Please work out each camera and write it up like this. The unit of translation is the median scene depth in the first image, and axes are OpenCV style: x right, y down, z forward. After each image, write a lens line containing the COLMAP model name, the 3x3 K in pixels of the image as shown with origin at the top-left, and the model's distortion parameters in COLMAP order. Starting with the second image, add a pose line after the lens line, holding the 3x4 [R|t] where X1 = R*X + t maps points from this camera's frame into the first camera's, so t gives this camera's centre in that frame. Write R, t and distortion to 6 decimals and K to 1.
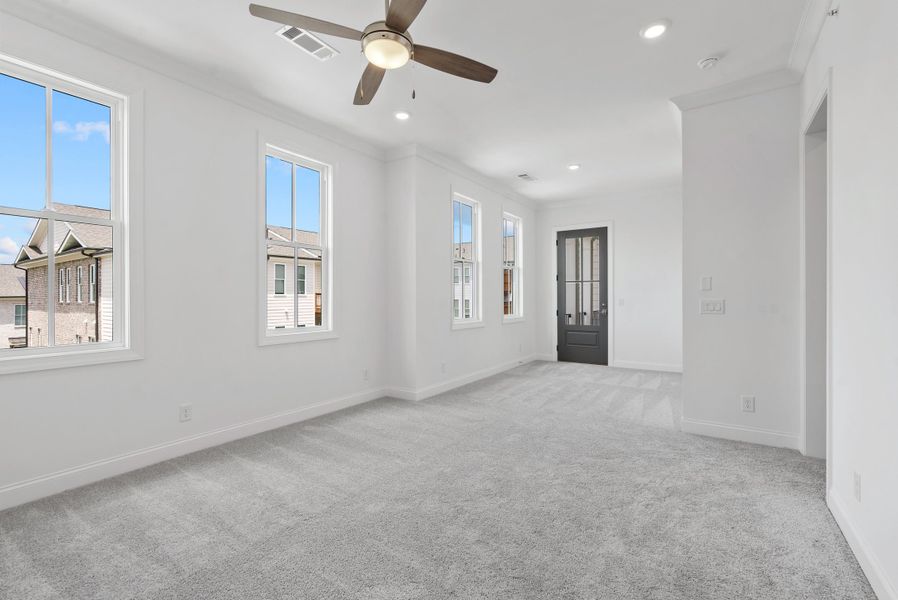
lens RADIAL K [[403.6, 0, 445.2], [0, 403.6, 297.7], [0, 0, 1]] dist [0.000886, 0.000037]
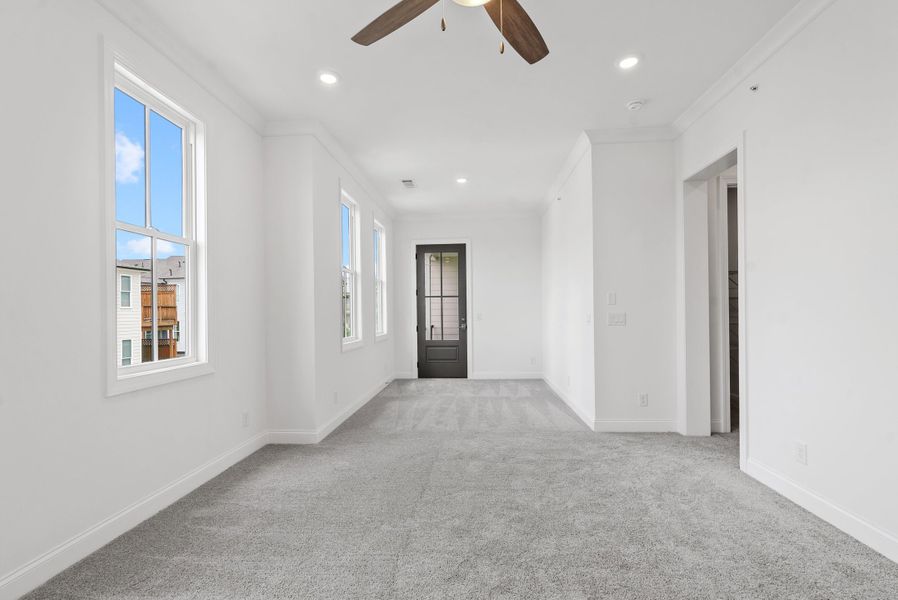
lens RADIAL K [[412.7, 0, 447.9], [0, 412.7, 312.0], [0, 0, 1]] dist [-0.002055, 0.001263]
pose [[0.864399, -0.007131, 0.502755, -0.314768], [0.009631, 0.999951, -0.002377, 0.000860], [-0.502713, 0.006897, 0.864426, 0.207659]]
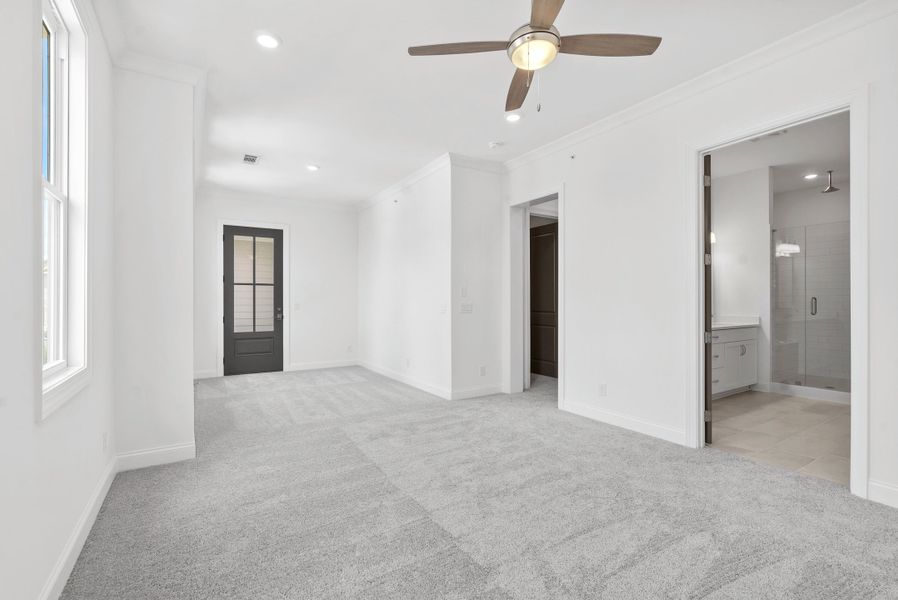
lens RADIAL K [[406.5, 0, 444.3], [0, 406.5, 303.1], [0, 0, 1]] dist [-0.002802, 0.000453]
pose [[0.409221, -0.003881, 0.912427, -0.633916], [0.001871, 0.999992, 0.003414, -0.000019], [-0.912433, 0.000310, 0.409225, 0.438597]]
